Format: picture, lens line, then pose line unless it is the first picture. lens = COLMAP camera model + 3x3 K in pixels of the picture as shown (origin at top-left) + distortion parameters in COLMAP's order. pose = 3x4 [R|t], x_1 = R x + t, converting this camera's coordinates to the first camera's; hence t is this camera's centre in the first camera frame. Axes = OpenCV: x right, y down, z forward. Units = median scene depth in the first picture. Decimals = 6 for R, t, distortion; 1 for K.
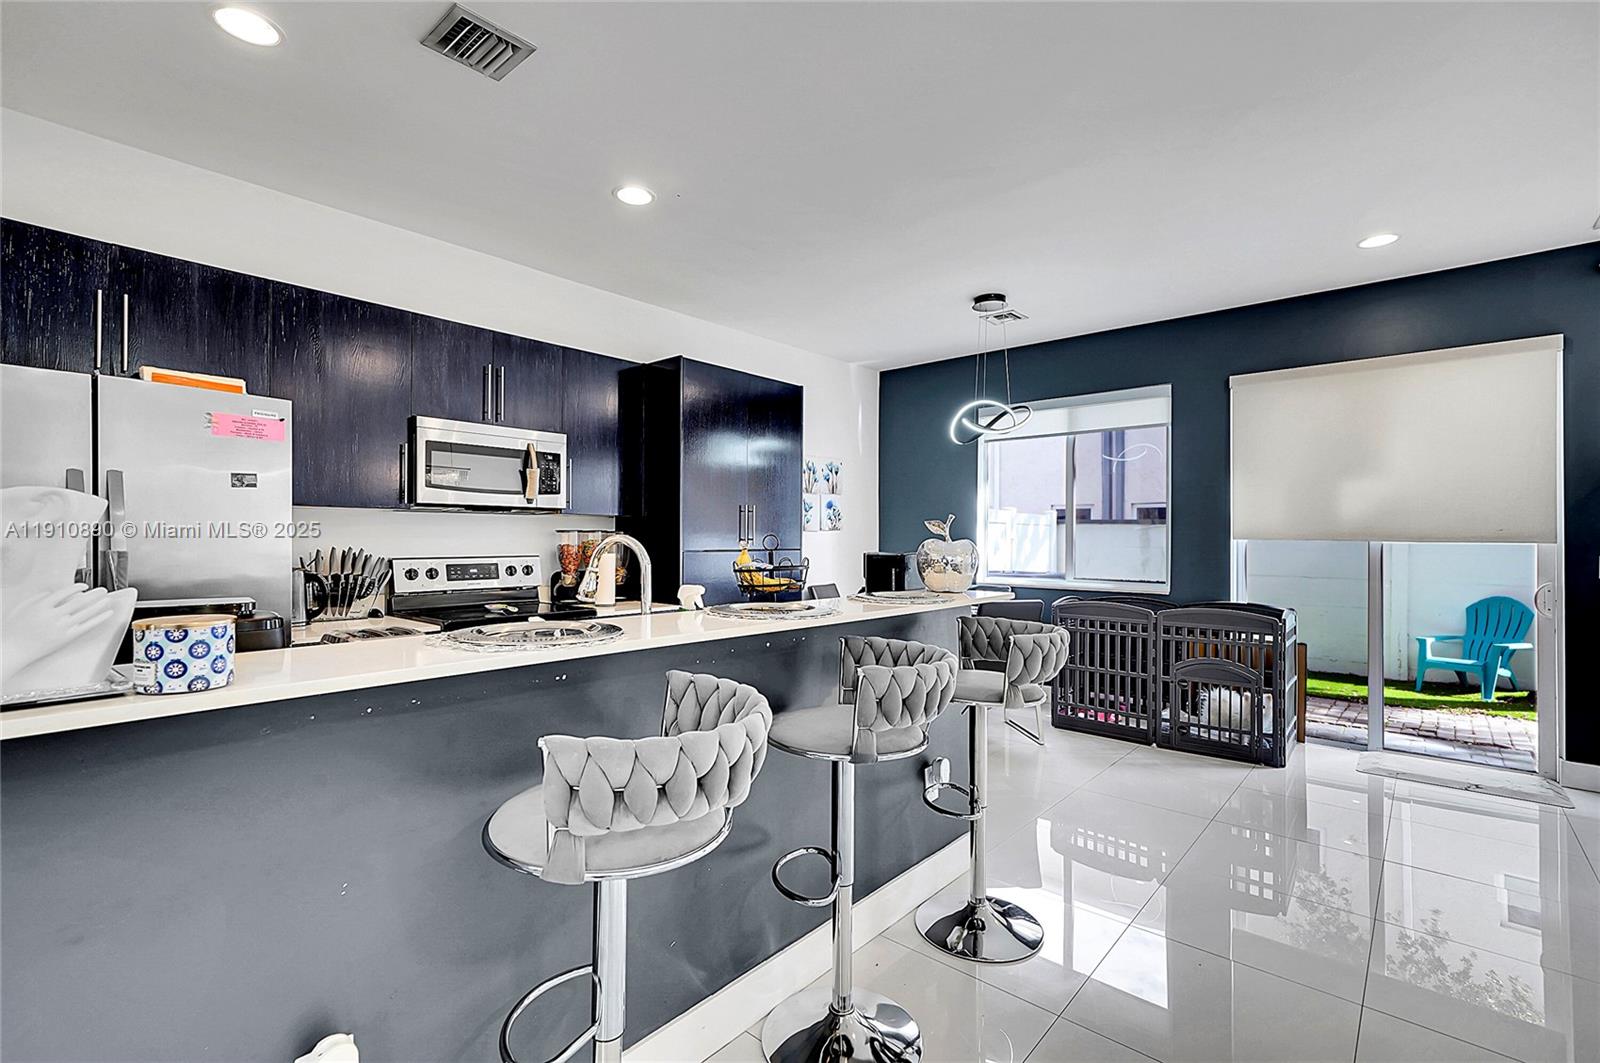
lens RADIAL K [[717.4, 0, 808.2], [0, 717.4, 539.1], [0, 0, 1]] dist [0.008248, 0.001184]
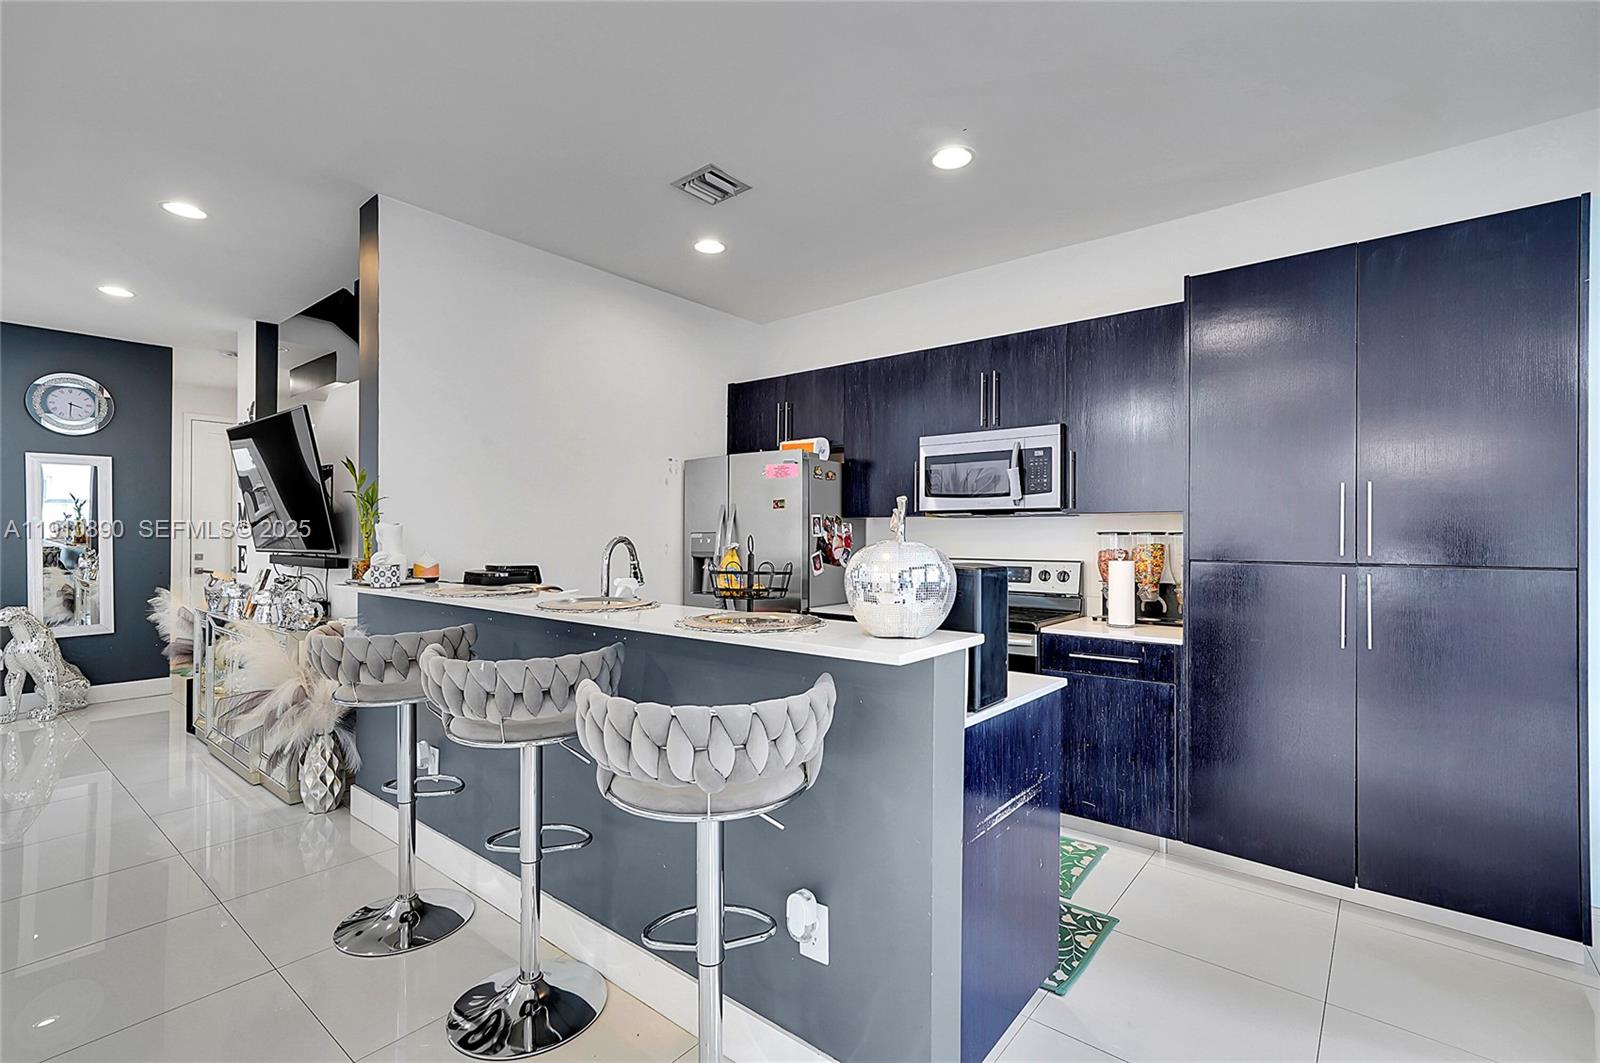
lens RADIAL K [[717.4, 0, 797.9], [0, 717.4, 532.5], [0, 0, 1]] dist [0.008248, 0.001184]
pose [[0.015214, -0.013189, -0.999797, 0.545318], [-0.006664, 0.999889, -0.013291, 0.001739], [0.999862, 0.006865, 0.015125, 0.675432]]
